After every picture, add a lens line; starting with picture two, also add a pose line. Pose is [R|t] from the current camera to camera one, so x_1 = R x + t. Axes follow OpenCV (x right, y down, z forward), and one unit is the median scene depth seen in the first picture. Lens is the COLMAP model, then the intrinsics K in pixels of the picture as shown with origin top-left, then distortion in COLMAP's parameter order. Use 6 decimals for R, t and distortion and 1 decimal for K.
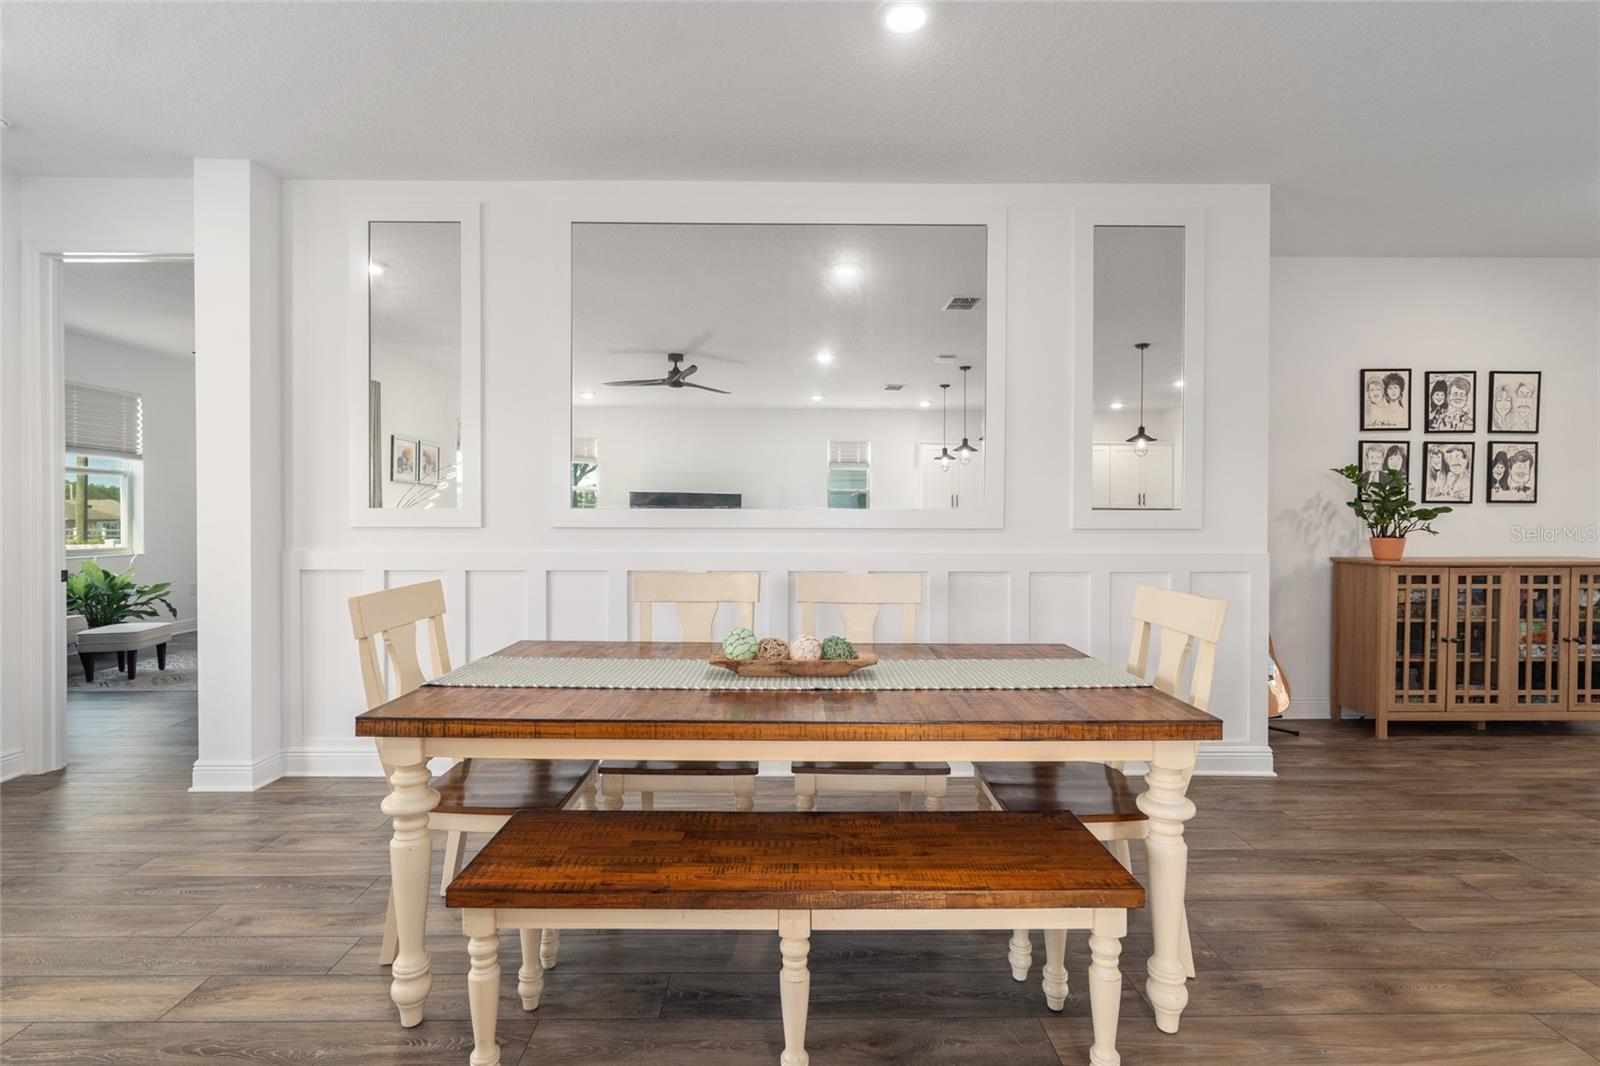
lens RADIAL K [[758.6, 0, 800.0], [0, 758.6, 533.0], [0, 0, 1]] dist [-0.000318, -0.000058]
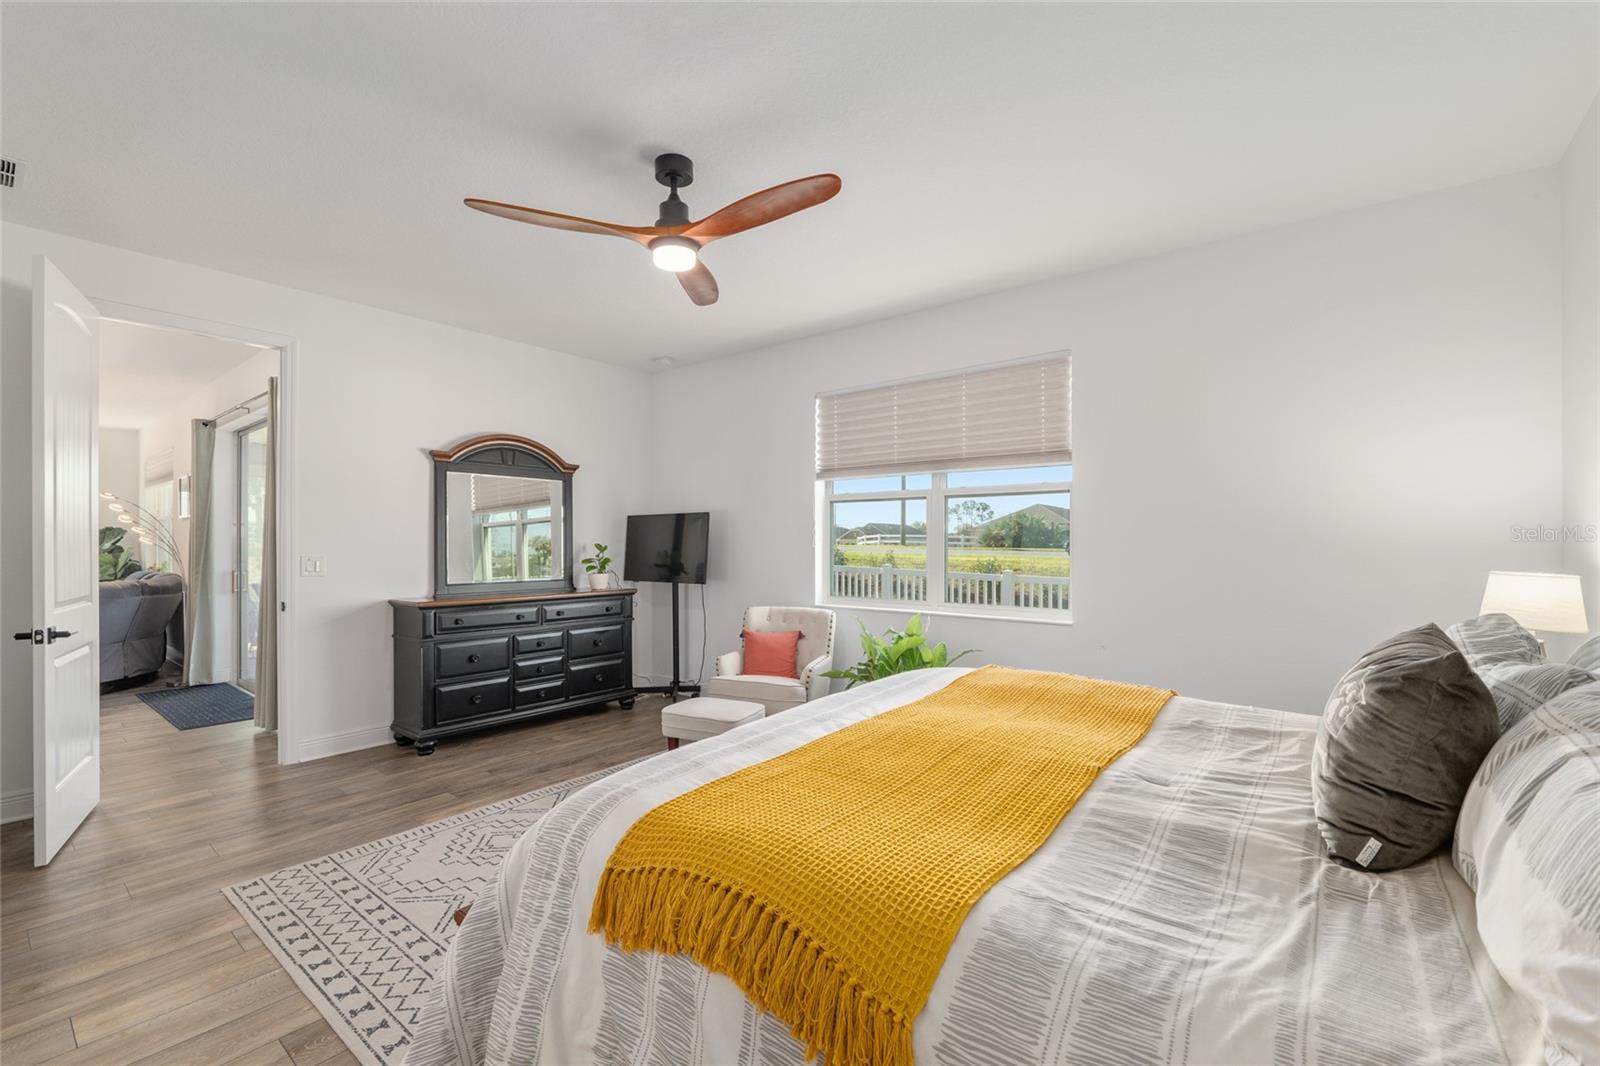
lens RADIAL K [[671.4, 0, 792.4], [0, 671.4, 538.6], [0, 0, 1]] dist [-0.012277, -0.000210]
pose [[-0.626847, -0.008863, -0.779092, -0.358968], [-0.015366, 0.999881, 0.000988, -0.036796], [0.778991, 0.012591, -0.626908, 1.255385]]
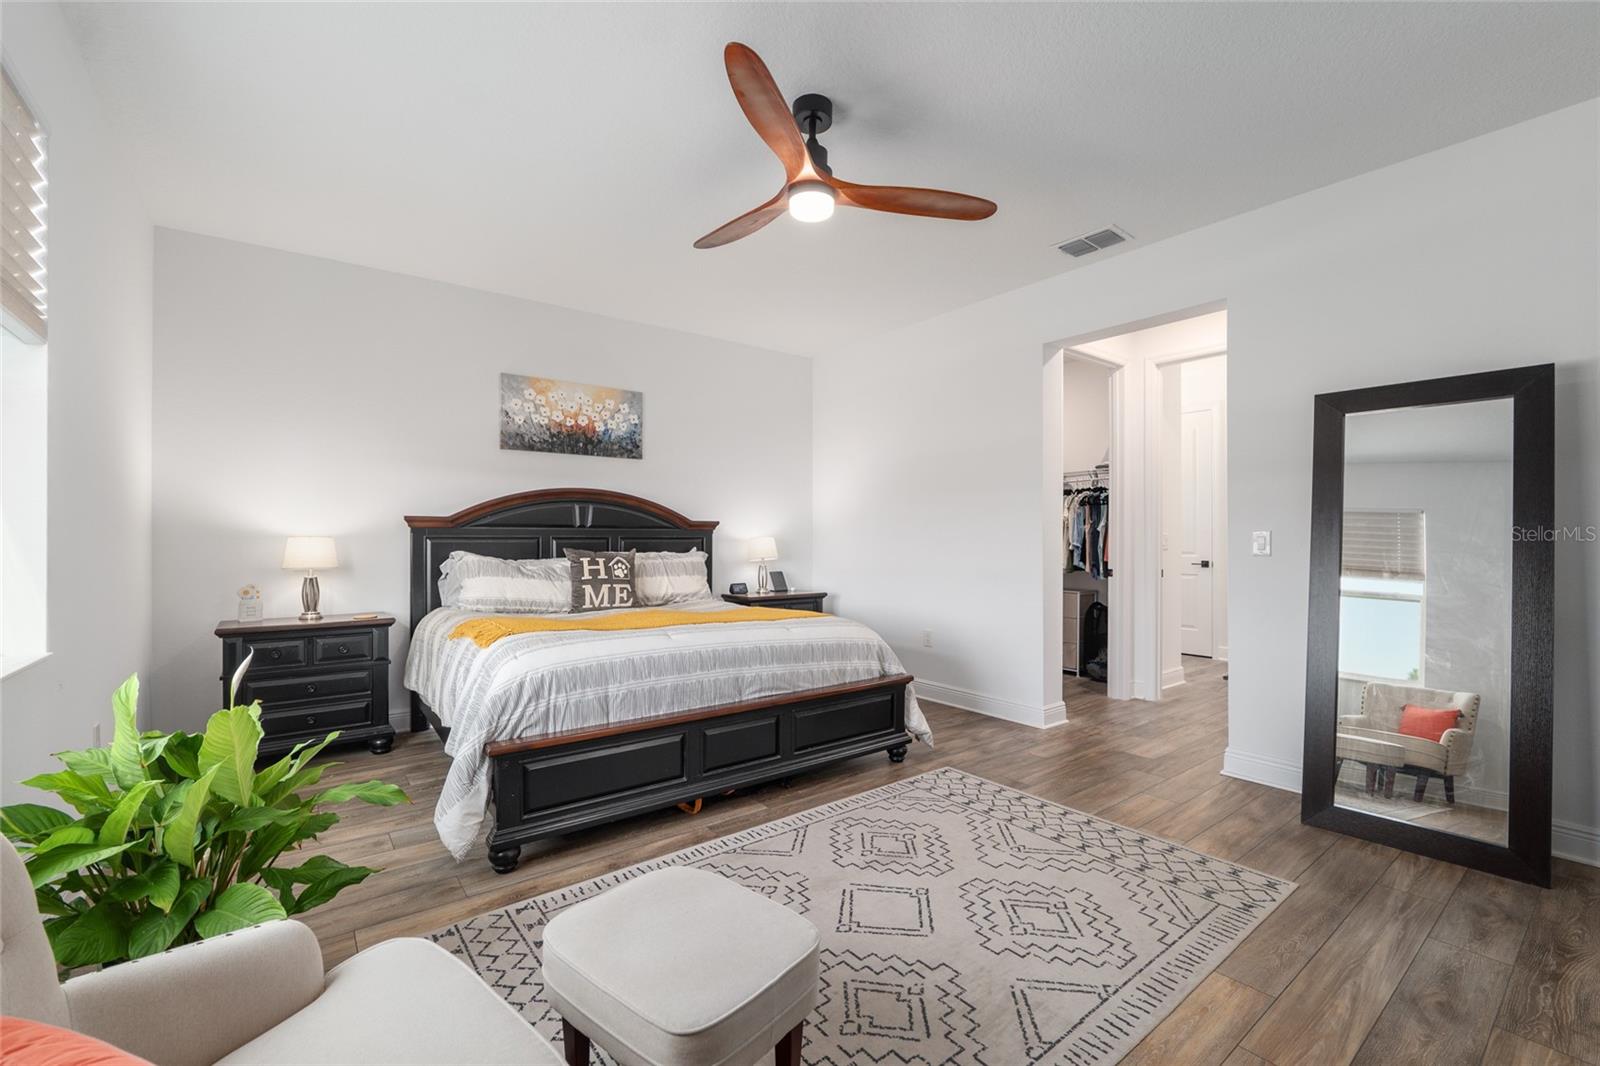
lens RADIAL K [[671.4, 0, 792.4], [0, 671.4, 538.6], [0, 0, 1]] dist [-0.012277, -0.000210]
pose [[0.798033, -0.004702, 0.602596, -0.853820], [0.012787, 0.999877, -0.009132, -0.012593], [-0.602479, 0.014993, 0.797994, 0.665327]]
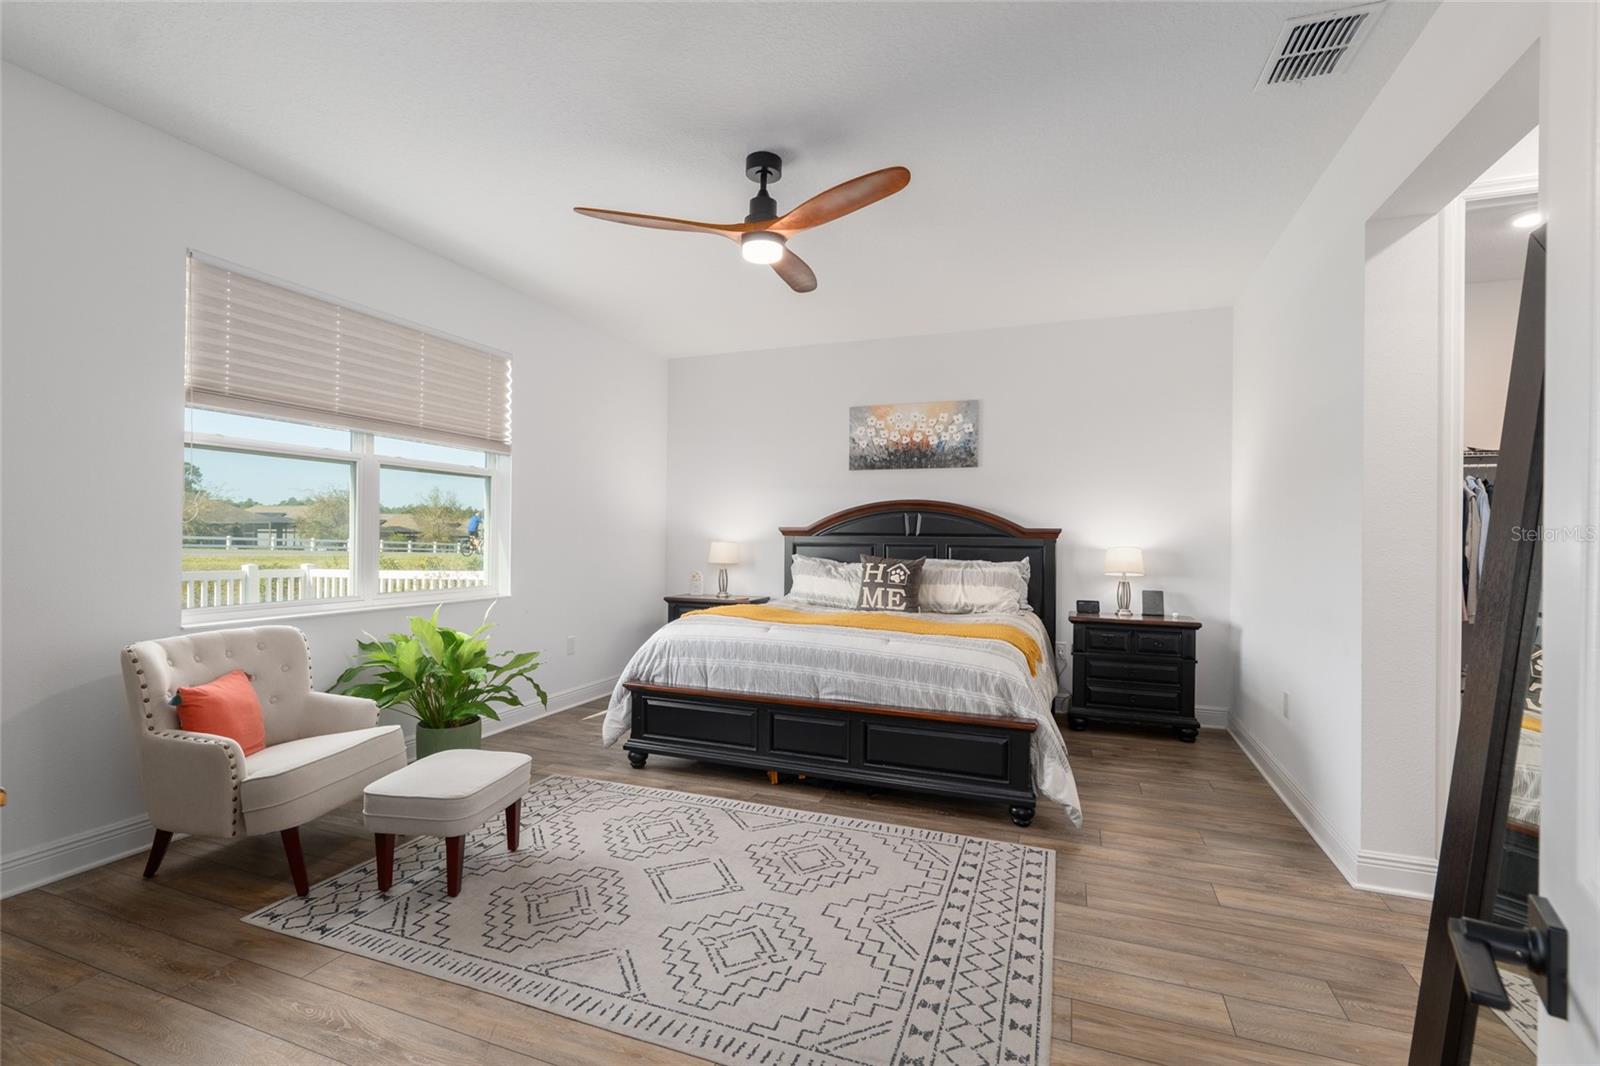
lens RADIAL K [[717.2, 0, 800.0], [0, 717.2, 533.0], [0, 0, 1]] dist [-0.000339, -0.000008]
pose [[0.931896, 0.002707, -0.362715, -0.439473], [-0.011125, 0.999715, -0.021122, -0.017637], [0.362554, 0.023719, 0.931661, 0.553517]]
